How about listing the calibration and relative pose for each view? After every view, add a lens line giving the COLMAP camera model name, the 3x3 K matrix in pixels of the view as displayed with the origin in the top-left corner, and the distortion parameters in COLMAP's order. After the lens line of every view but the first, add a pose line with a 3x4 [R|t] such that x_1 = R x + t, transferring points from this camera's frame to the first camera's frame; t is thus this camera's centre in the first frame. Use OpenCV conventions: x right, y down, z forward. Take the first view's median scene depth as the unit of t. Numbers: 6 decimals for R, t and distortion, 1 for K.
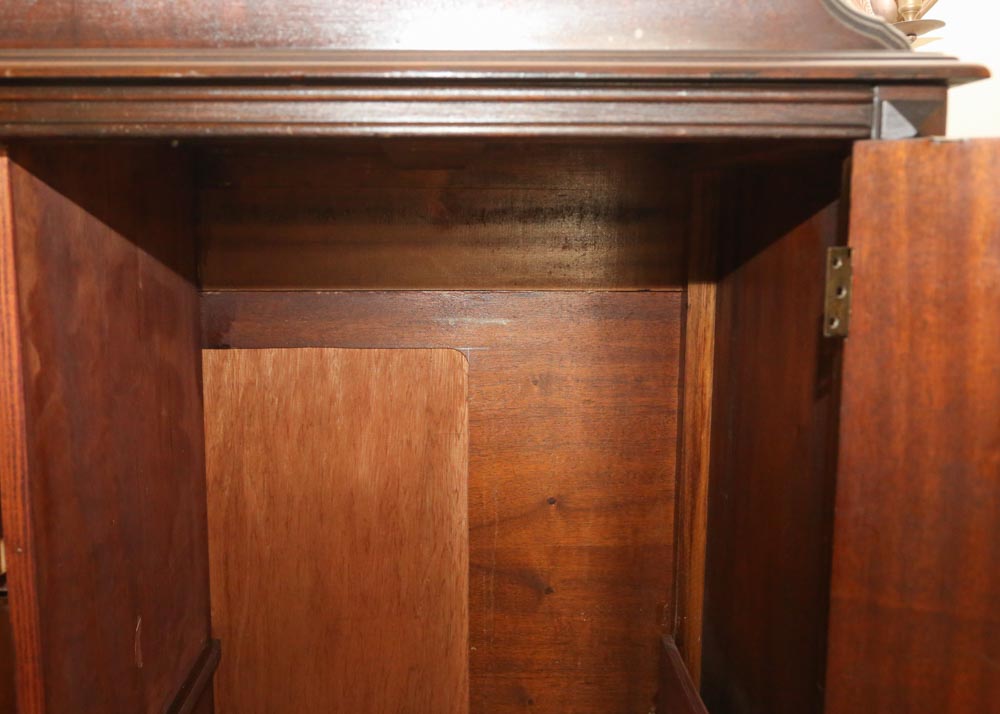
lens RADIAL K [[960.2, 0, 470.3], [0, 960.2, 370.3], [0, 0, 1]] dist [-0.038810, 0.000947]
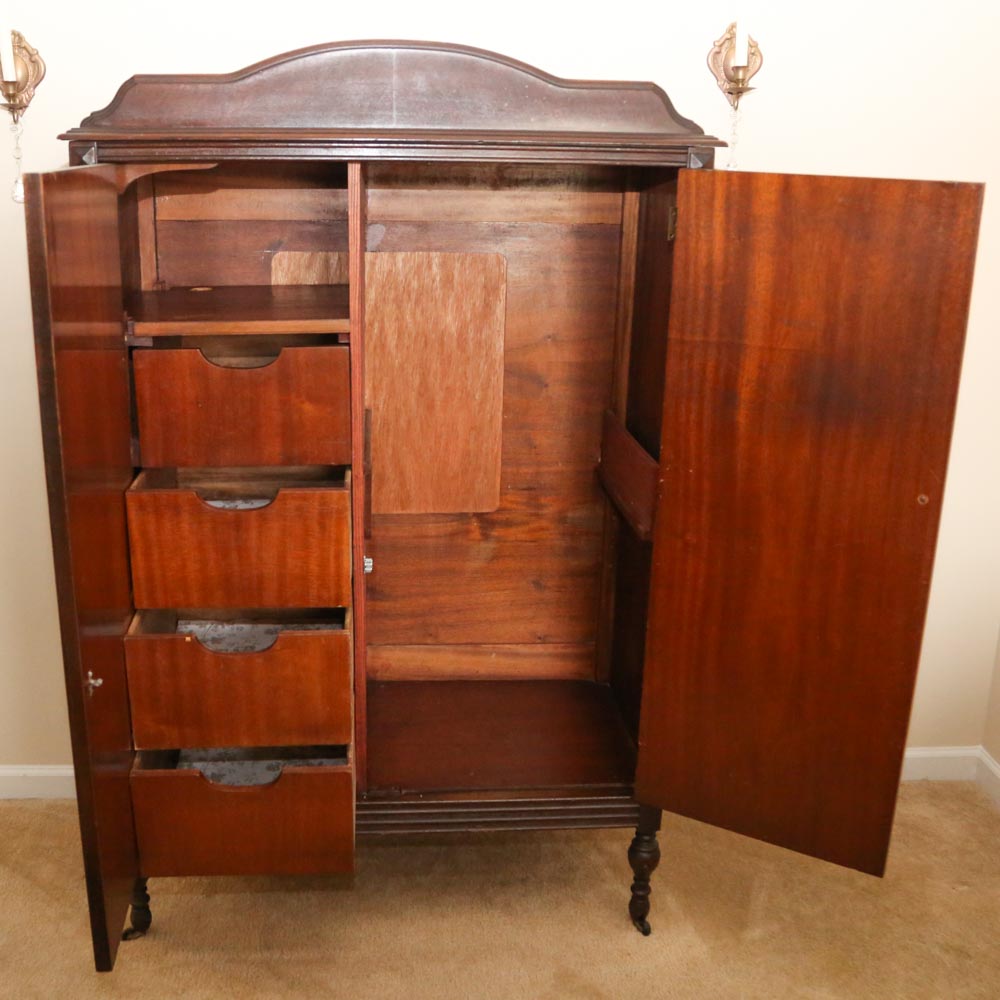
lens RADIAL K [[1161.7, 0, 428.4], [0, 1161.7, 503.1], [0, 0, 1]] dist [-0.099592, 0.056614]
pose [[0.999057, 0.001118, 0.043392, -0.251642], [-0.007642, 0.988582, 0.150492, 0.120369], [-0.042729, -0.150682, 0.987658, -1.292590]]
